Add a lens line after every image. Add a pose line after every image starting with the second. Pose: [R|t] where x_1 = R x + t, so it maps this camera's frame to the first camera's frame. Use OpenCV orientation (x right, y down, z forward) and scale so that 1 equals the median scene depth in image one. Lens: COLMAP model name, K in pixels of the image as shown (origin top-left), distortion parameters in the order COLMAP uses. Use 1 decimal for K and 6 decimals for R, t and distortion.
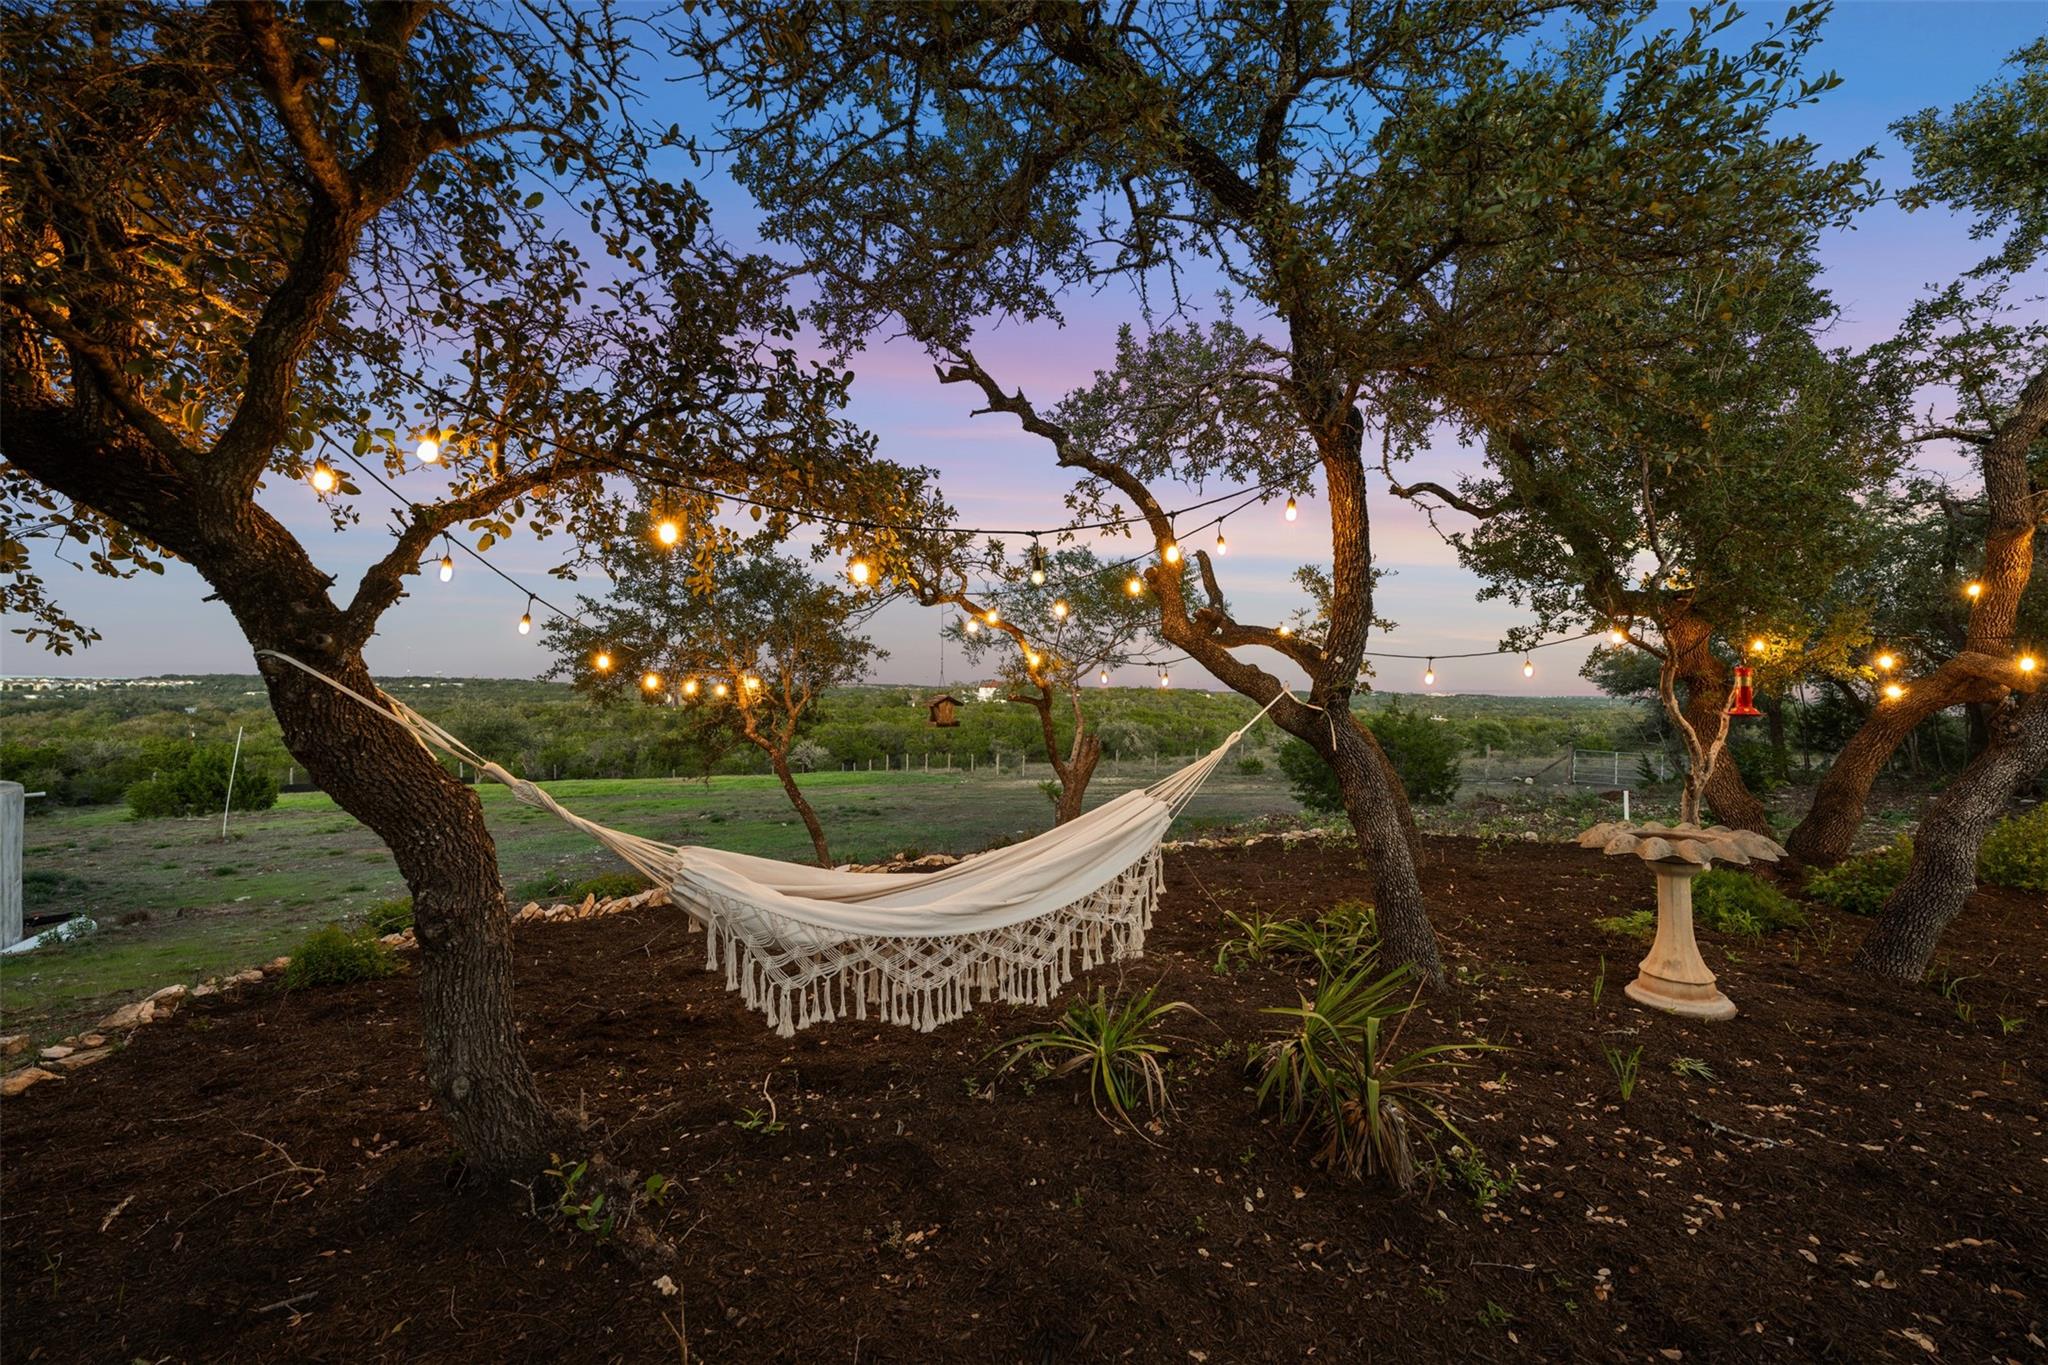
lens RADIAL K [[813.1, 0, 1025.8], [0, 813.1, 687.6], [0, 0, 1]] dist [0.000356, 0.000178]
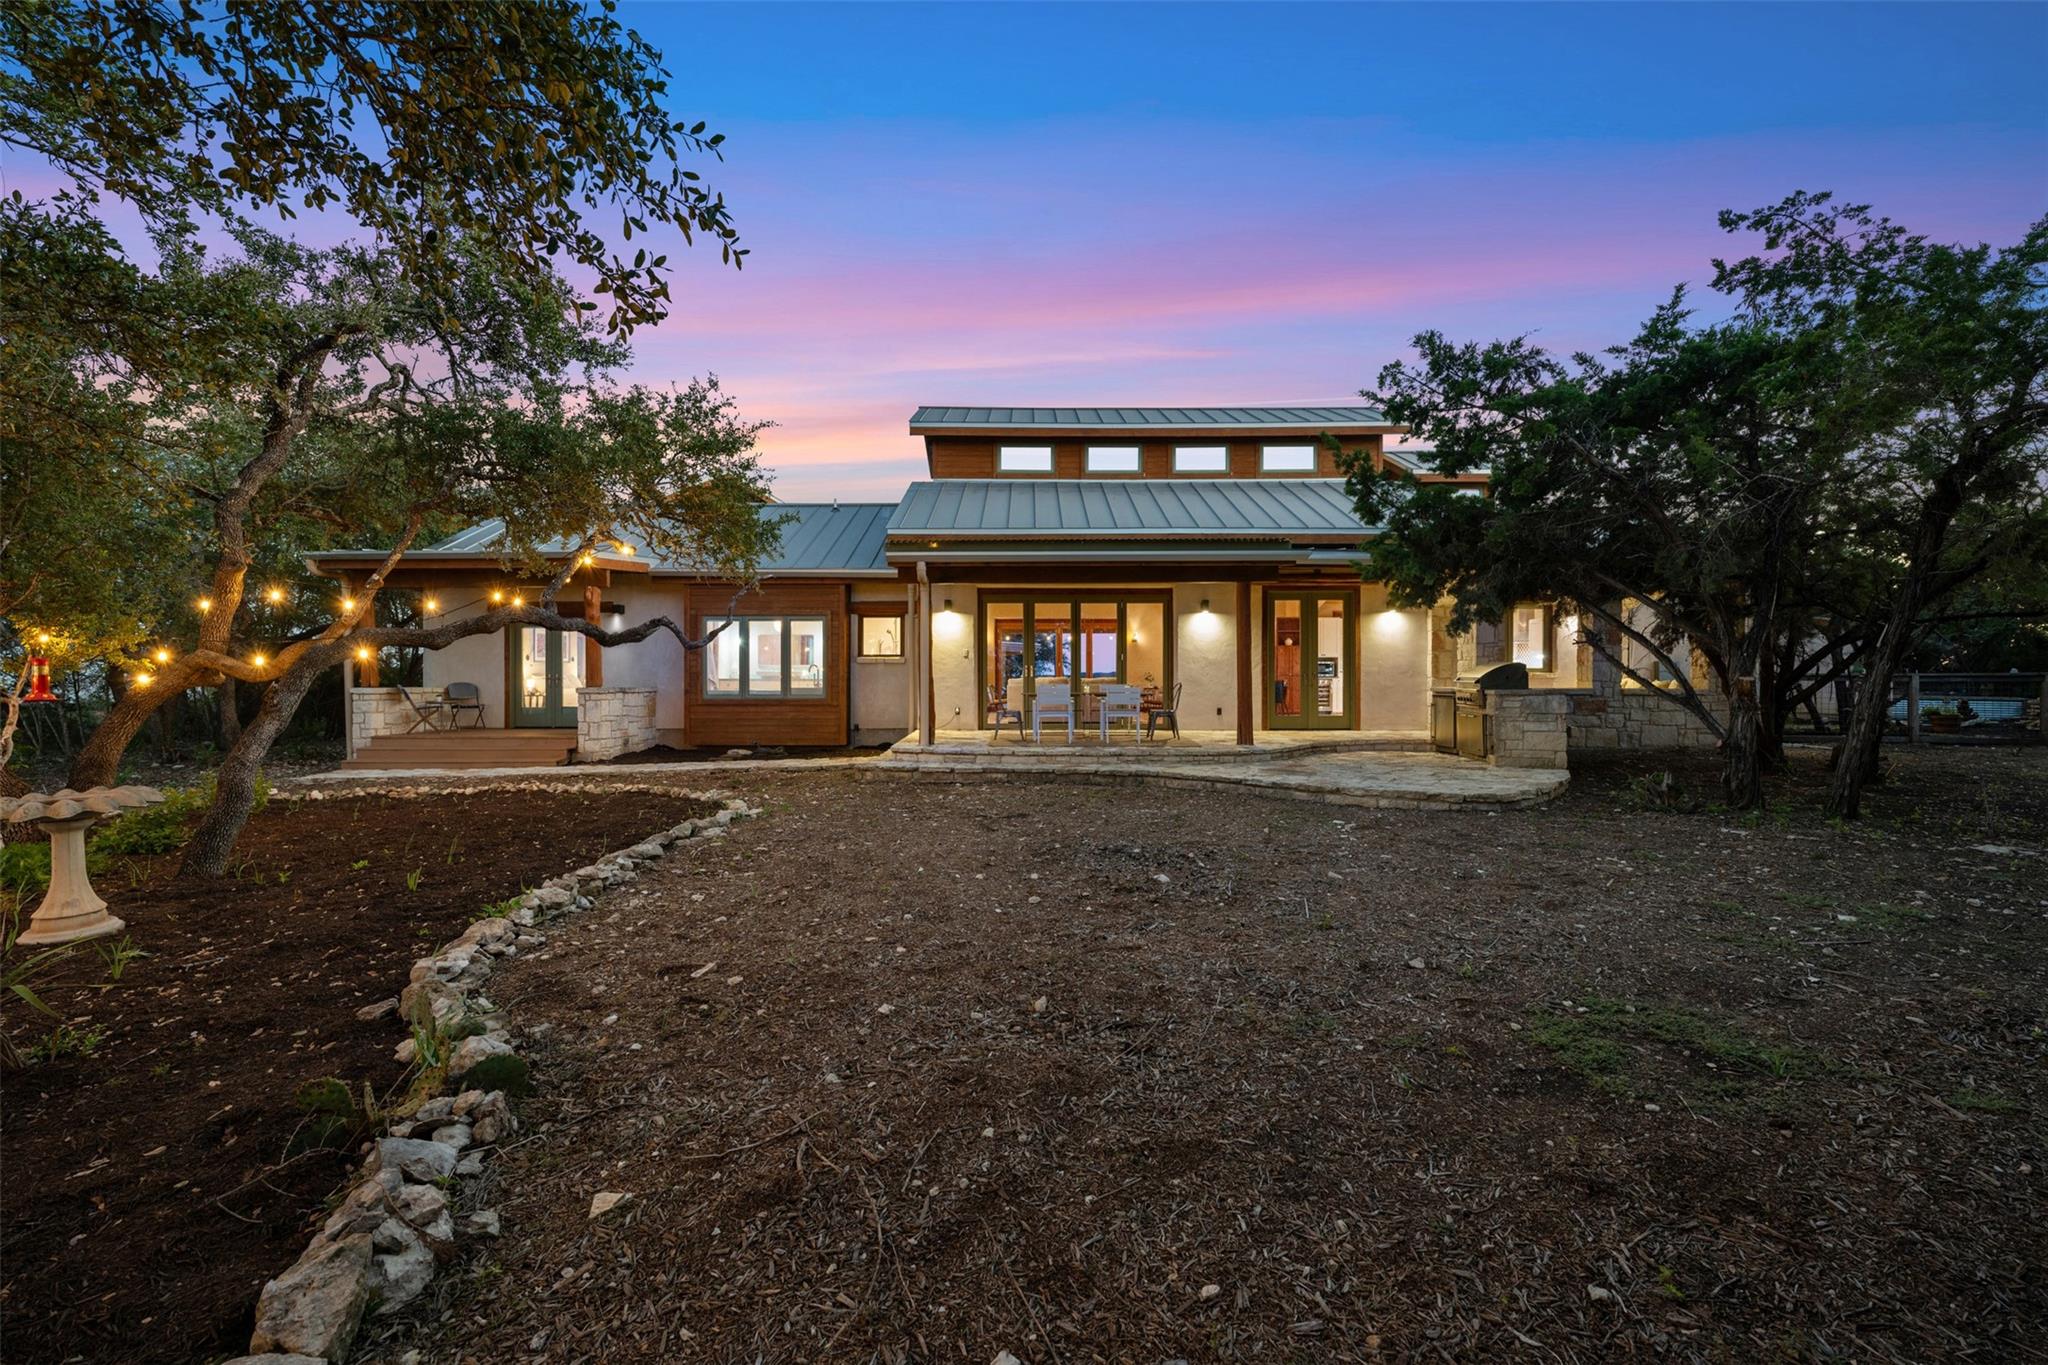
lens RADIAL K [[813.1, 0, 1026.3], [0, 813.1, 680.6], [0, 0, 1]] dist [0.000356, 0.000178]
pose [[-0.163837, -0.004965, 0.986475, -0.637902], [-0.007734, 0.999963, 0.003749, -0.012385], [-0.986457, -0.007016, -0.163869, -0.216626]]
